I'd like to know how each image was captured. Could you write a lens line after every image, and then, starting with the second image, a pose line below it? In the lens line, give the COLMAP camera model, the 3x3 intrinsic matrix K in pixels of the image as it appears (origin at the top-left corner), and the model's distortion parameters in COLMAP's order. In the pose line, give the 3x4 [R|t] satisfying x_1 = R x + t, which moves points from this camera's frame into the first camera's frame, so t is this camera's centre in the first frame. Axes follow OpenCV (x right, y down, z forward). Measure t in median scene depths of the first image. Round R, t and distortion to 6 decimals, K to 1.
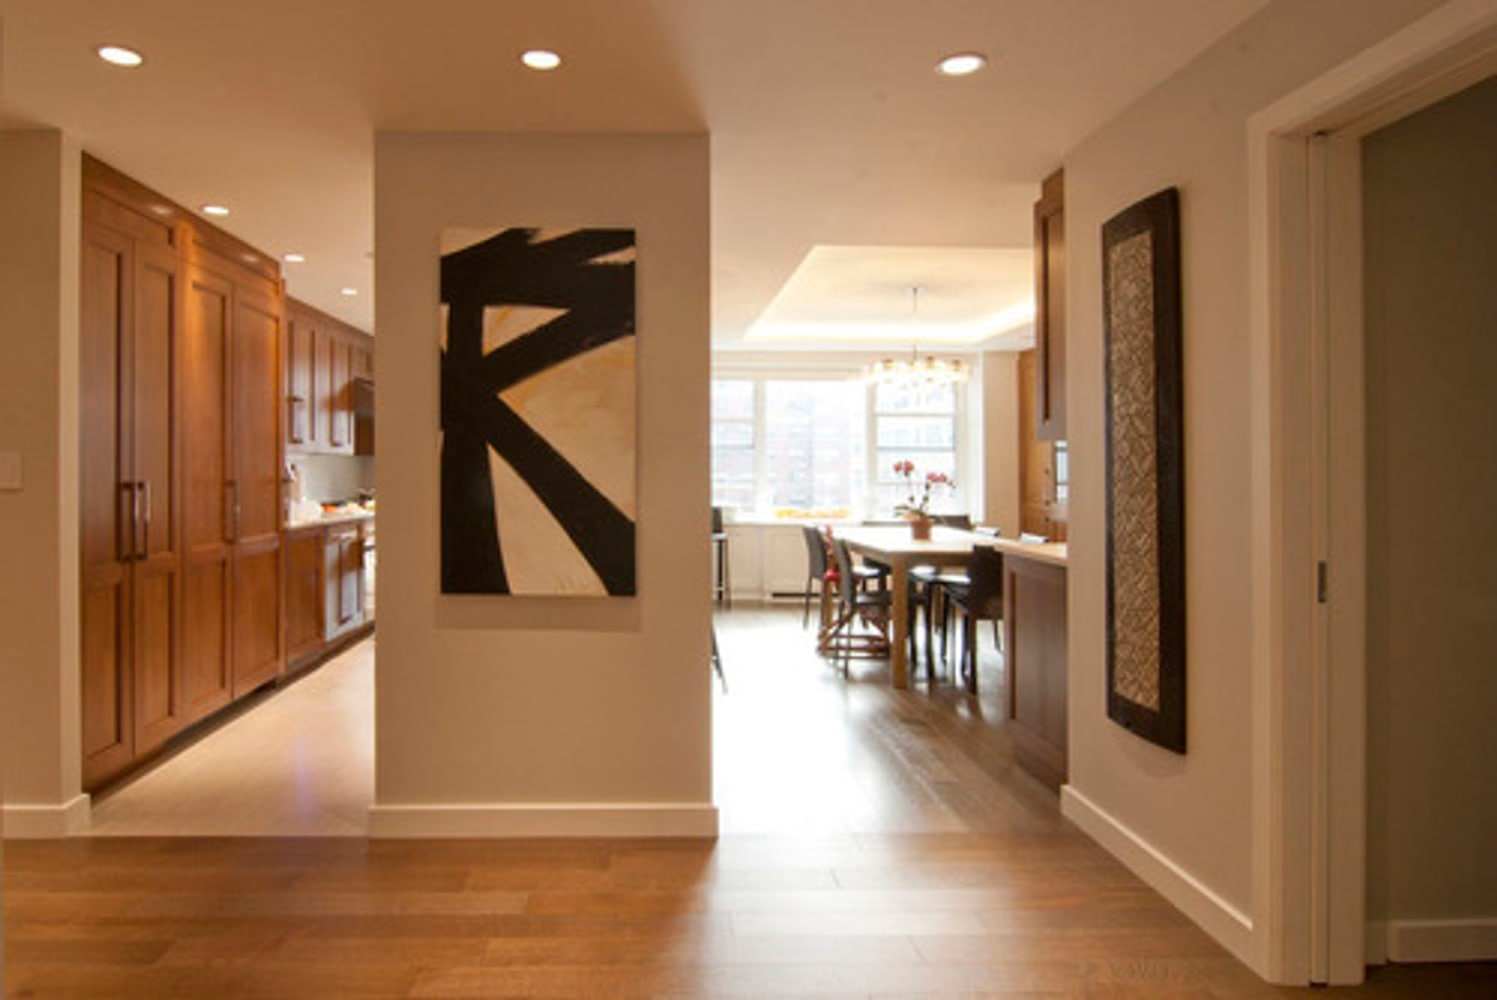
lens RADIAL K [[875.3, 0, 698.8], [0, 875.3, 461.1], [0, 0, 1]] dist [-0.000764, -0.000395]
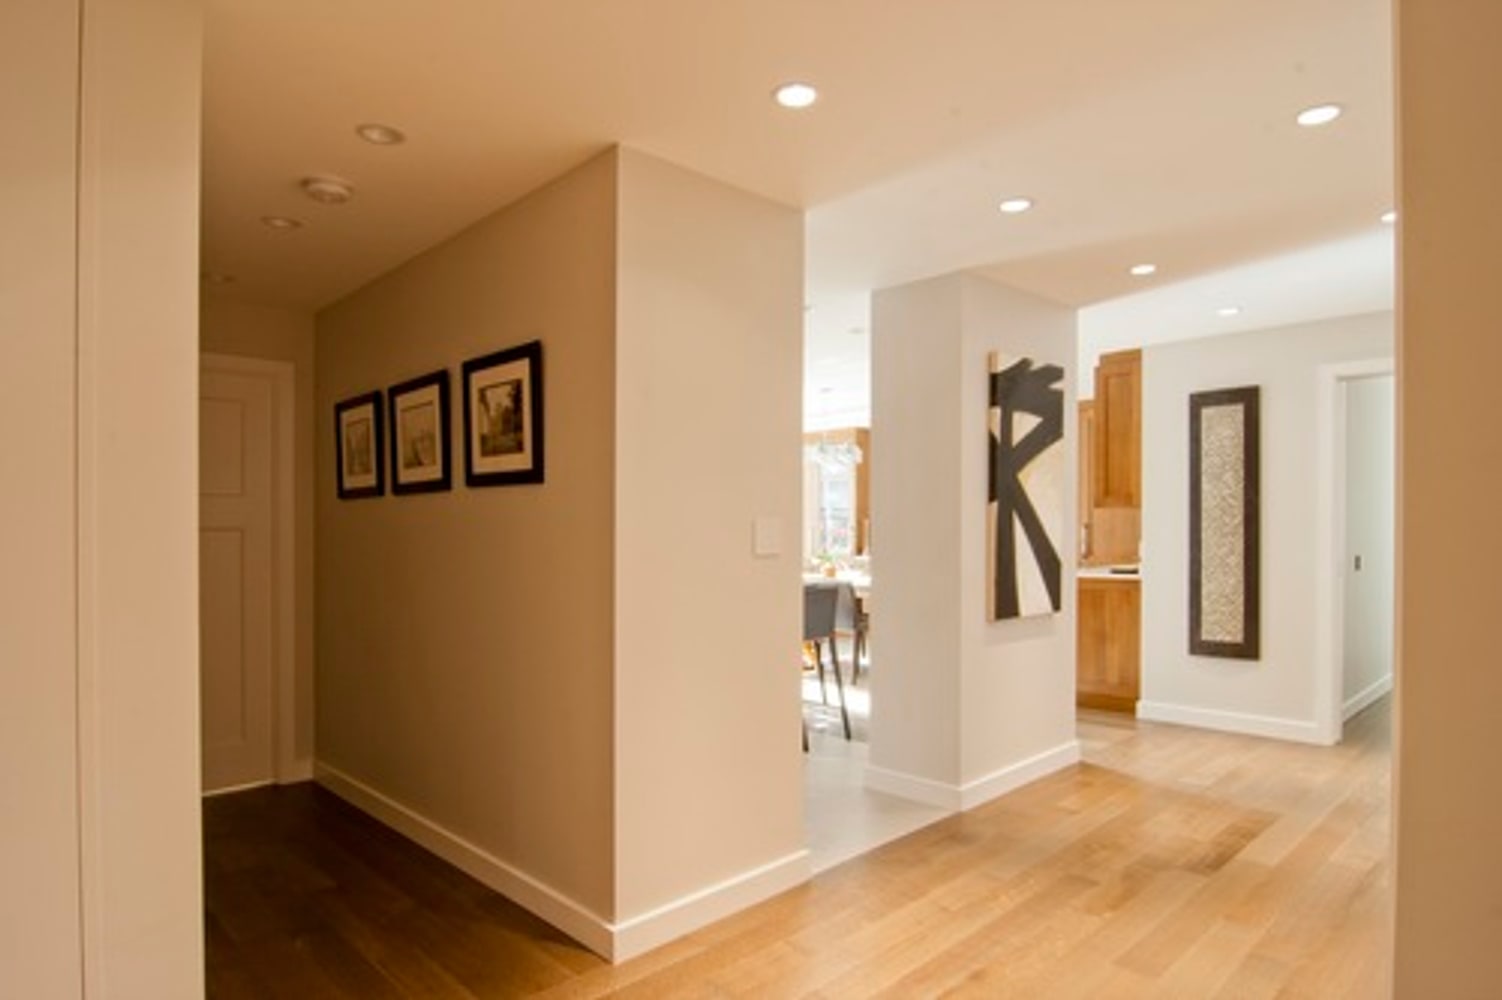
lens RADIAL K [[862.2, 0, 780.6], [0, 862.2, 520.5], [0, 0, 1]] dist [-0.006357, -0.001106]
pose [[0.736444, -0.008331, 0.676447, -1.563041], [0.004101, 0.999961, 0.007850, -0.015977], [-0.676486, -0.003007, 0.736450, 0.252906]]
